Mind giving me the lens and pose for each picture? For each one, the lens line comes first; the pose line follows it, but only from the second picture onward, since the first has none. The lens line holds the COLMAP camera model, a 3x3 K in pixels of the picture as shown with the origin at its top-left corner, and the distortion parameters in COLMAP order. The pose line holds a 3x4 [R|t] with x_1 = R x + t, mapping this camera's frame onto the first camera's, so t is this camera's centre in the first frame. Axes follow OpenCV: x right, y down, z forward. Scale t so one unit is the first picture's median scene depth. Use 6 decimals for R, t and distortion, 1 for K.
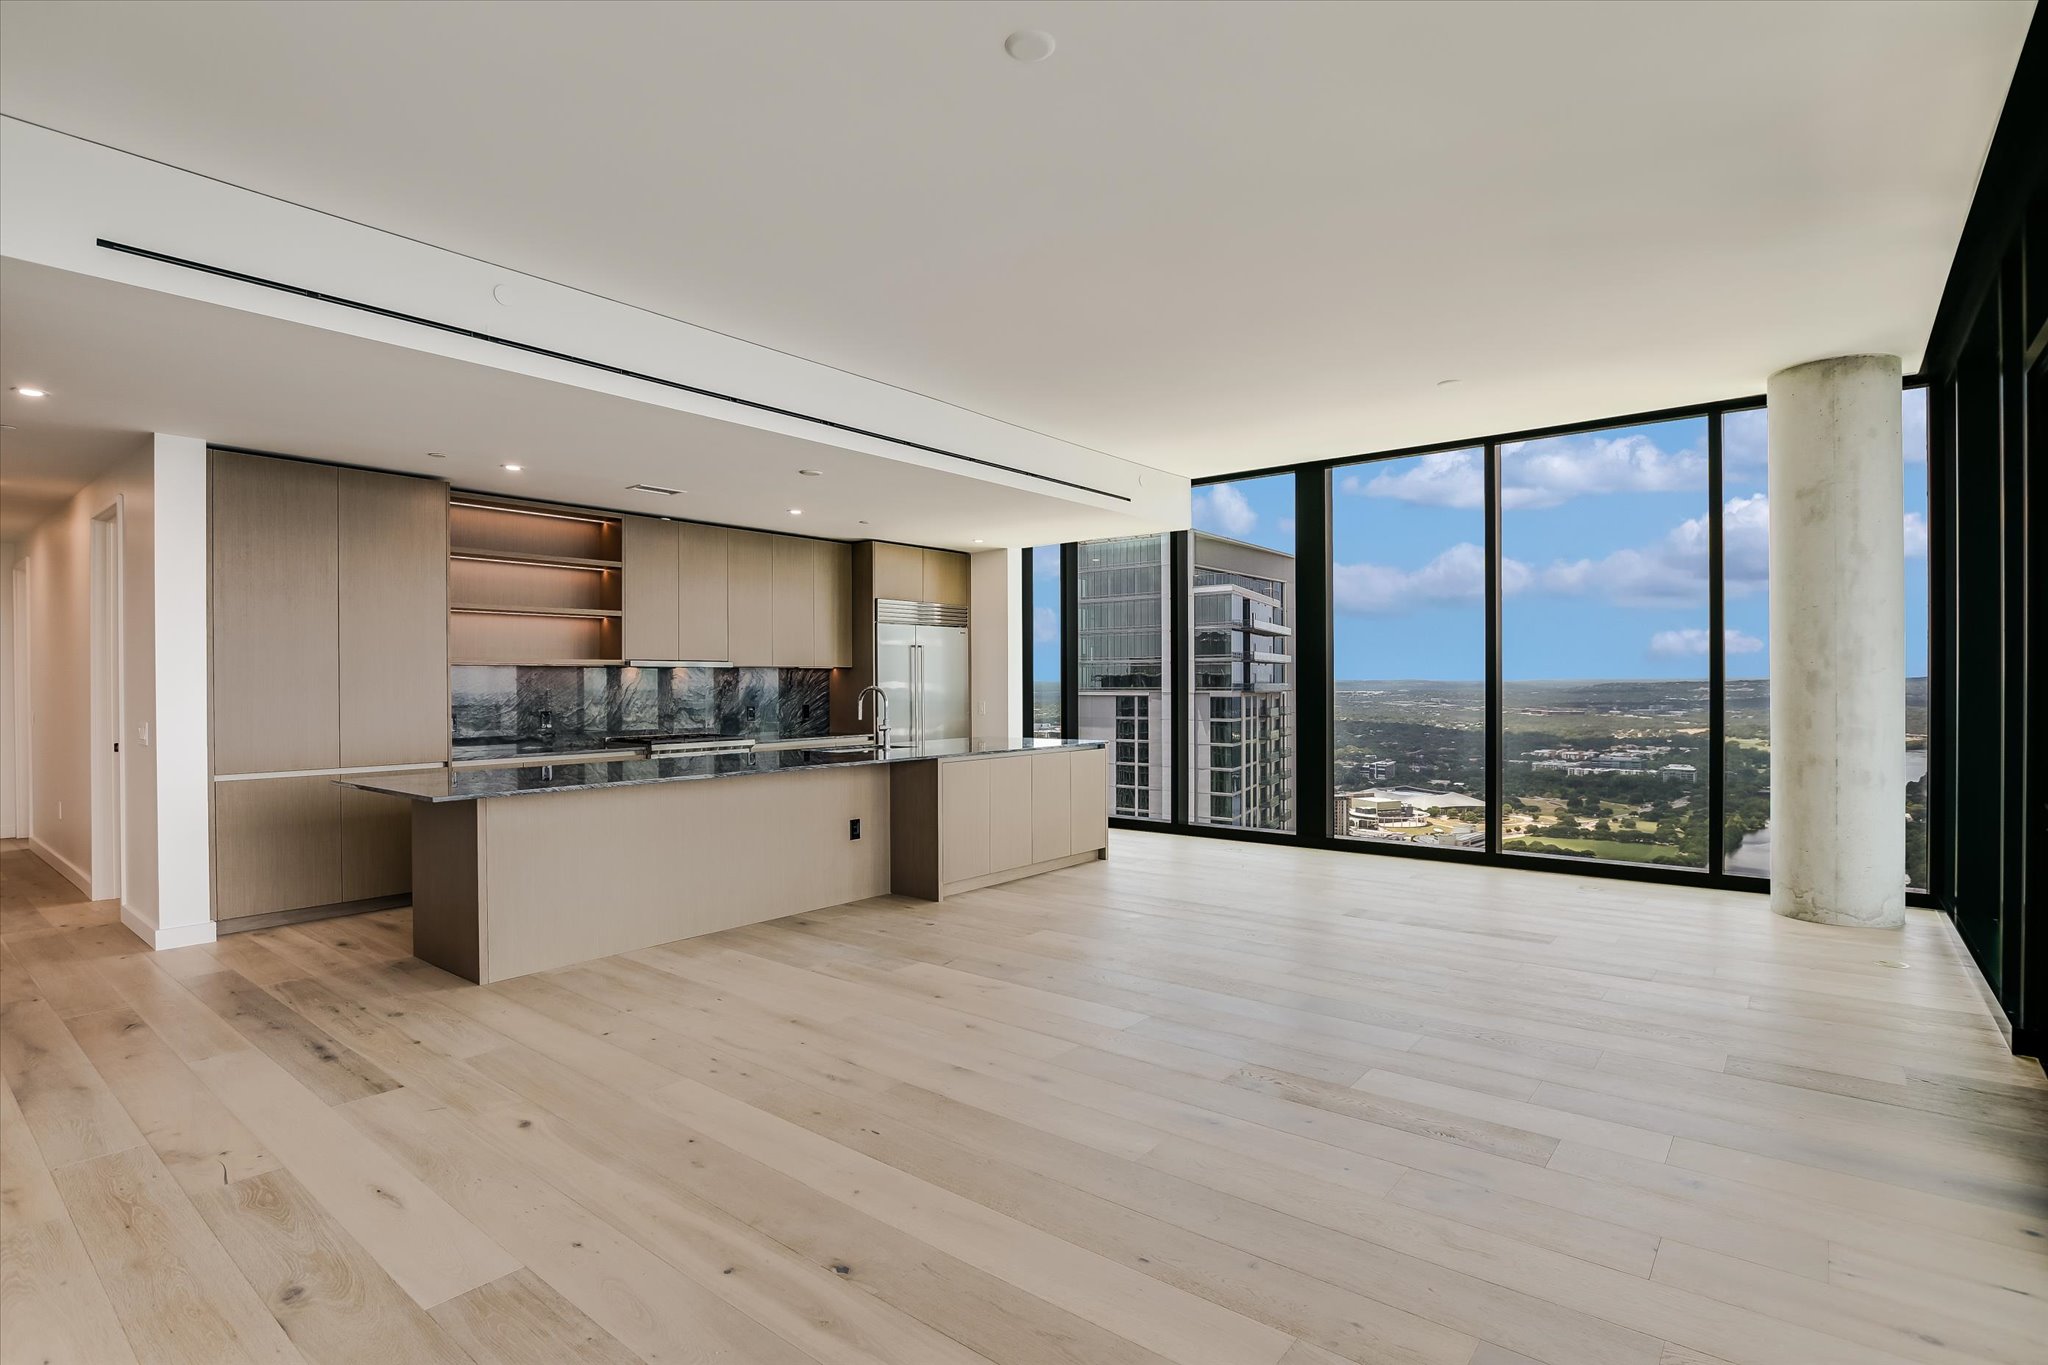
lens RADIAL K [[998.0, 0, 1025.4], [0, 998.0, 679.4], [0, 0, 1]] dist [-0.026296, 0.002868]
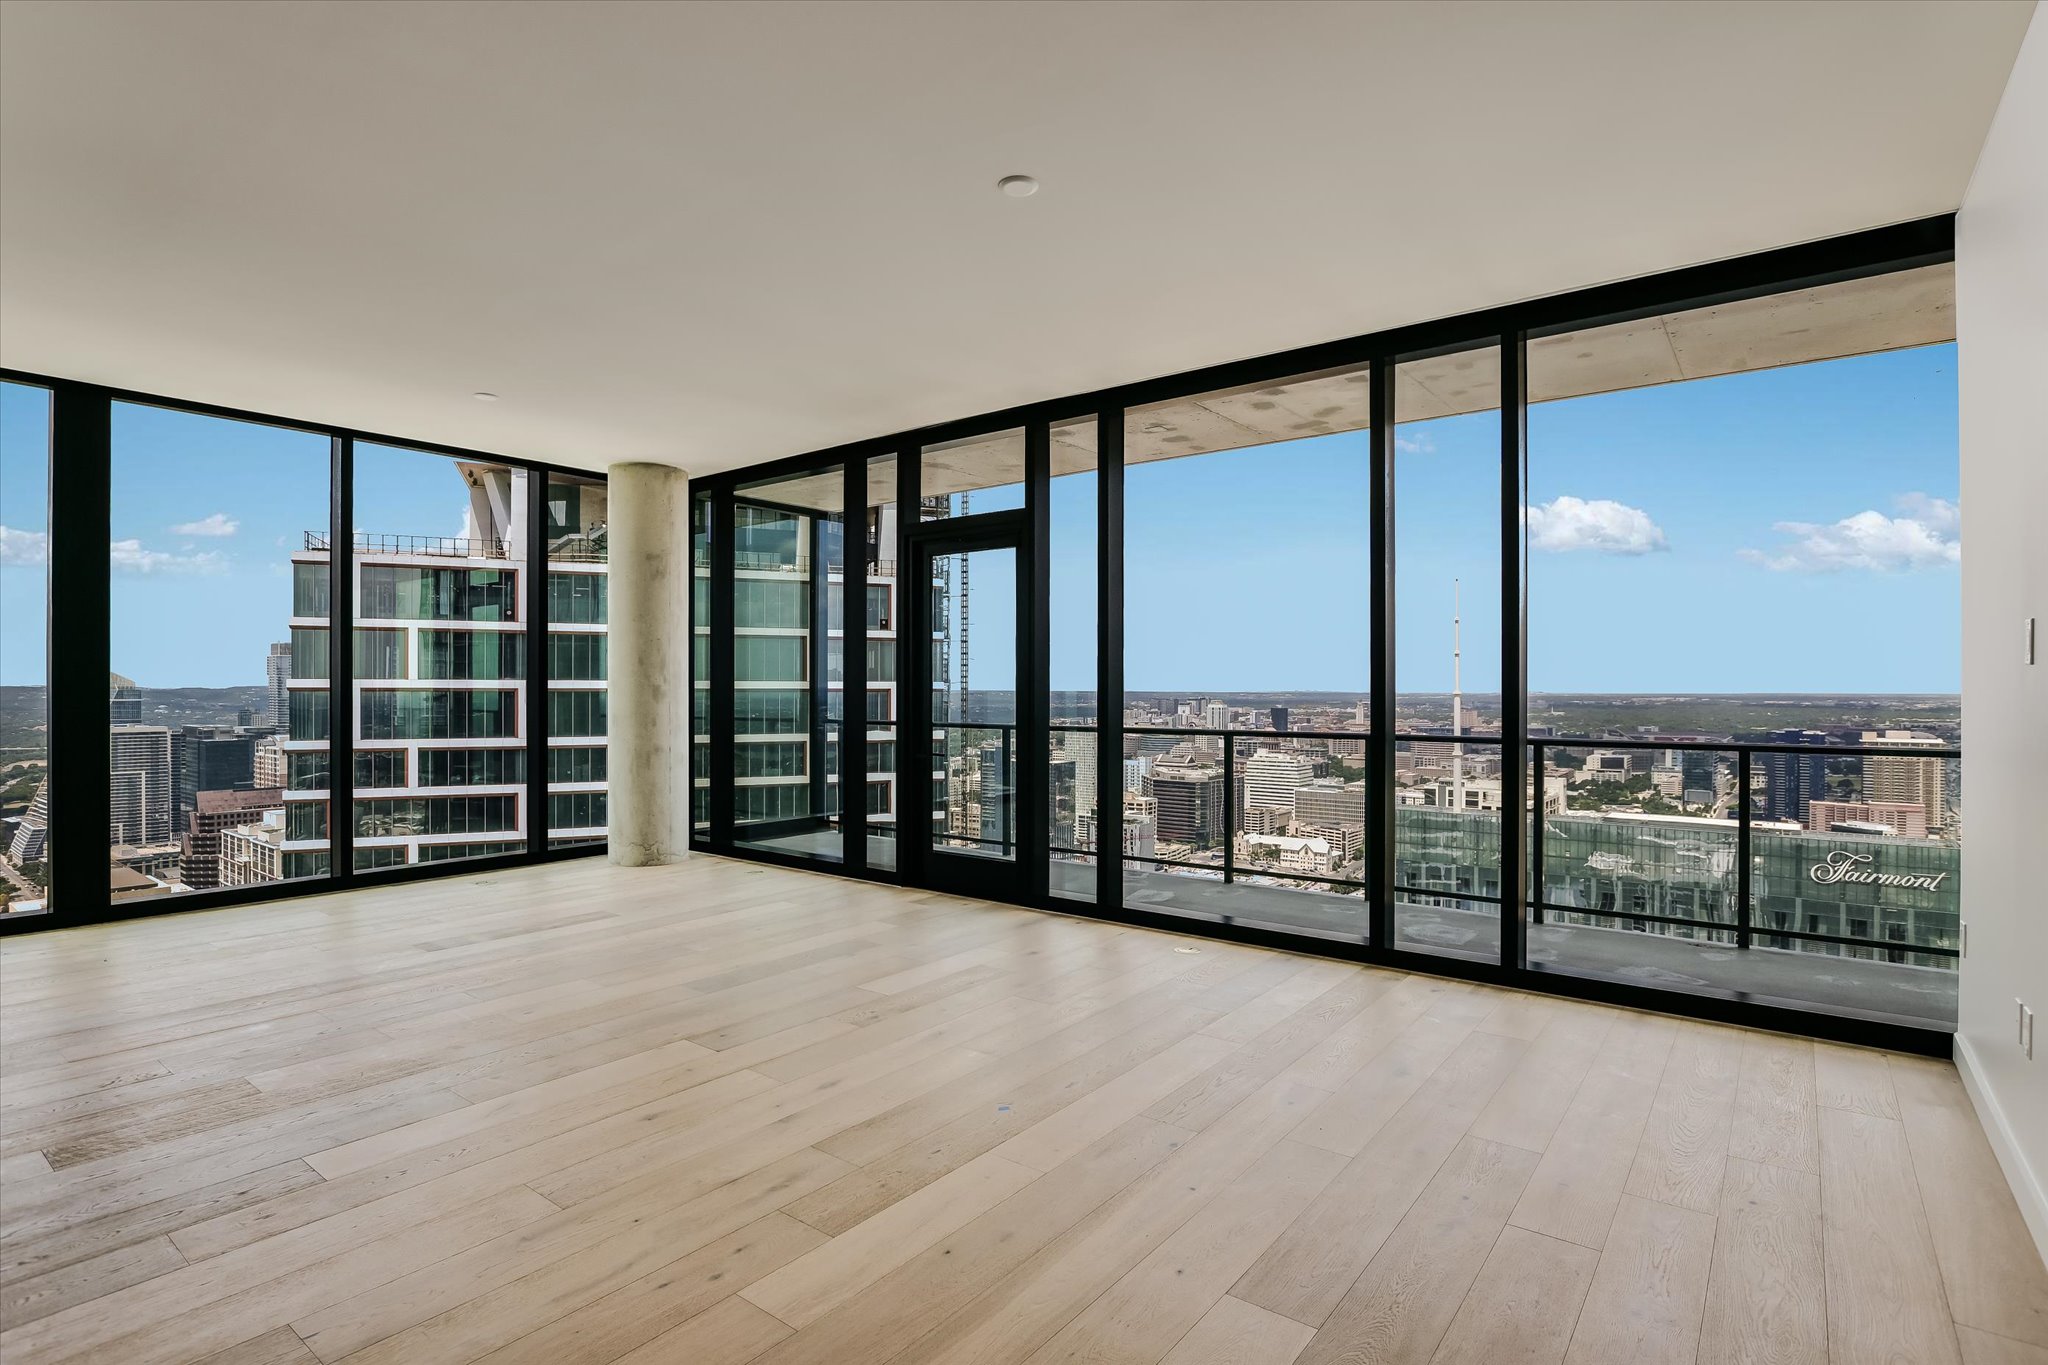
lens RADIAL K [[998.0, 0, 1016.2], [0, 998.0, 674.5], [0, 0, 1]] dist [-0.026296, 0.002868]
pose [[-0.013143, 0.019995, 0.999714, -0.621199], [-0.001225, 0.999799, -0.020013, 0.004349], [-0.999913, -0.001488, -0.013116, 0.512394]]
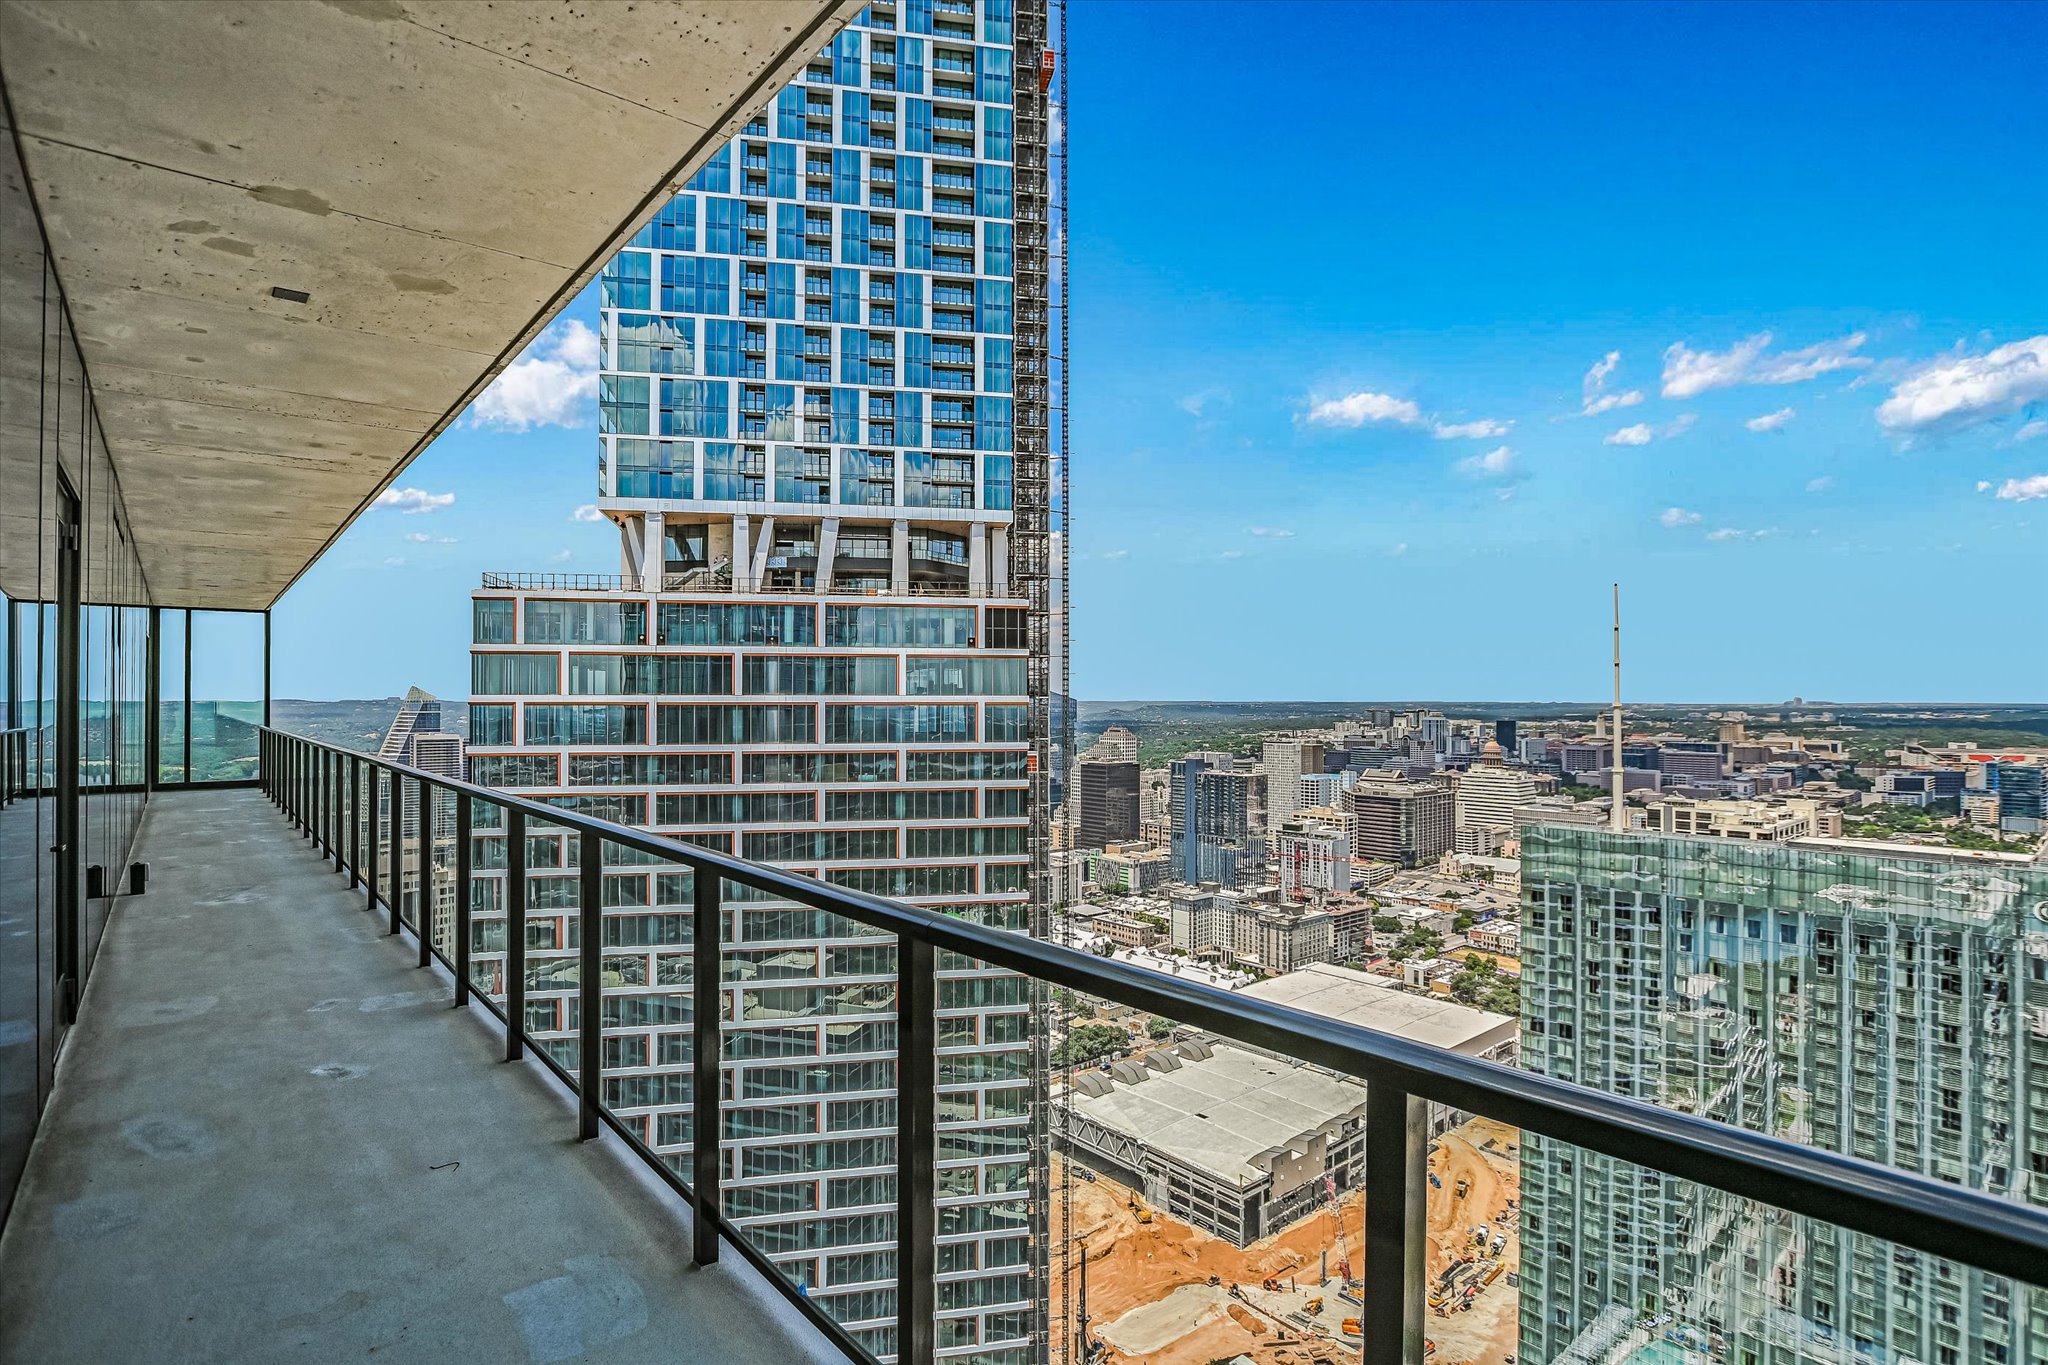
lens RADIAL K [[998.0, 0, 1027.3], [0, 998.0, 690.8], [0, 0, 1]] dist [-0.026296, 0.002868]
pose [[0.214021, 0.015907, 0.976700, -0.657885], [0.001382, 0.999861, -0.016587, 0.005382], [-0.976828, 0.004900, 0.213969, 0.299865]]
